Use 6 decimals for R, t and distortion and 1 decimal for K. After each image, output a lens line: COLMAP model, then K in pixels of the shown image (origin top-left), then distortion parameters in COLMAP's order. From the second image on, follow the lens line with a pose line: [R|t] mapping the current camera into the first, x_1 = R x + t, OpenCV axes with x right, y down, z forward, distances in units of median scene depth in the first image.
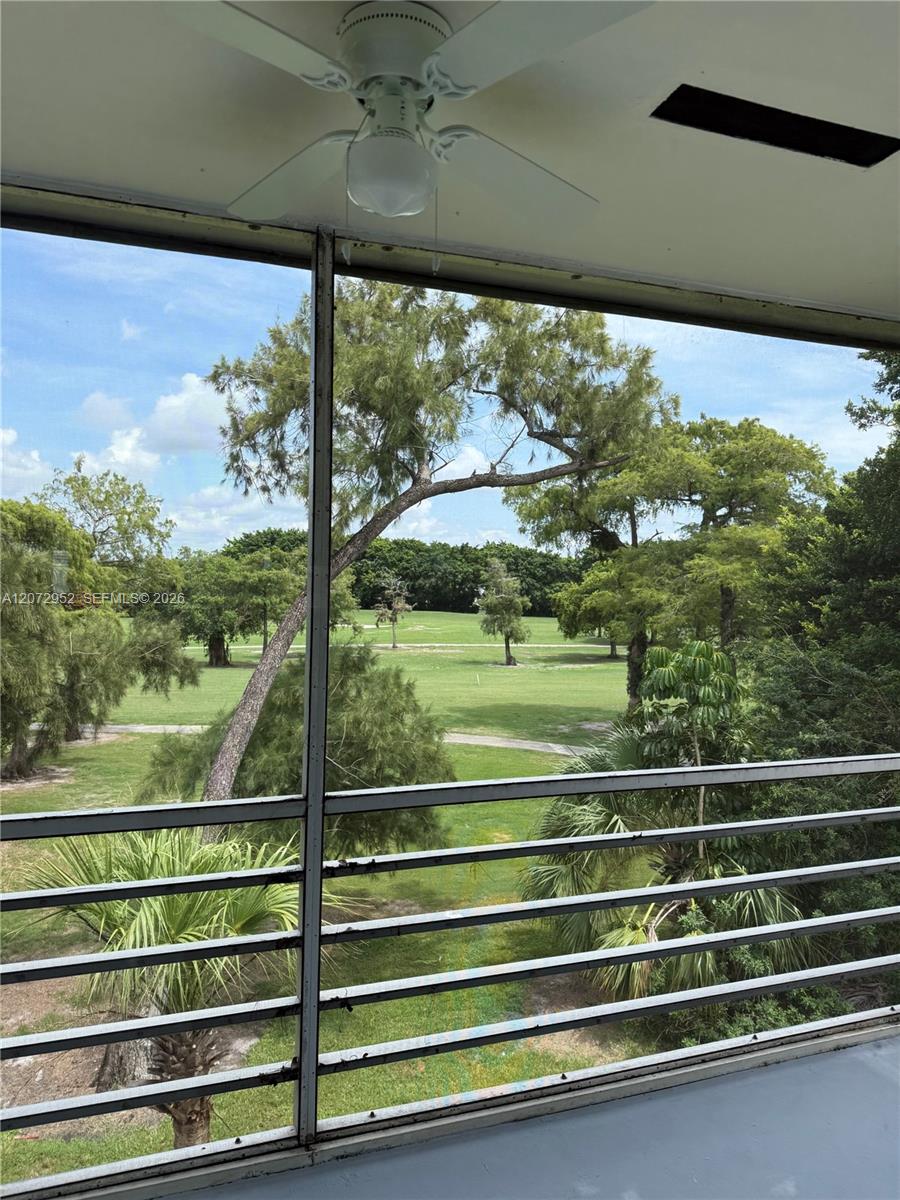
lens RADIAL K [[833.8, 0, 460.0], [0, 833.8, 585.5], [0, 0, 1]] dist [0.171019, -0.296313]
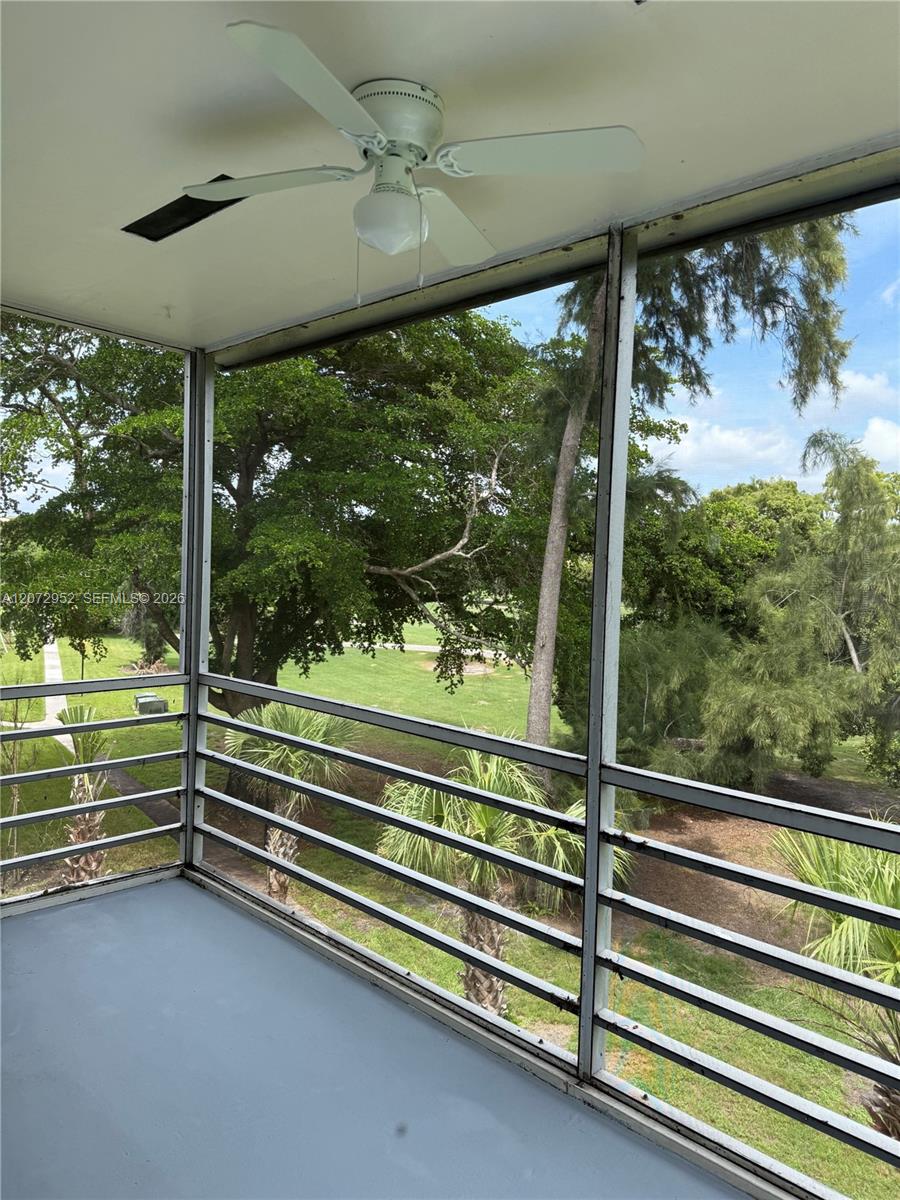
lens RADIAL K [[835.3, 0, 436.2], [0, 835.3, 599.4], [0, 0, 1]] dist [0.083462, -0.168773]
pose [[0.439798, 0.037207, -0.897326, 0.093924], [-0.024794, 0.999264, 0.029282, 0.002093], [0.897755, 0.009370, 0.440396, 0.047824]]
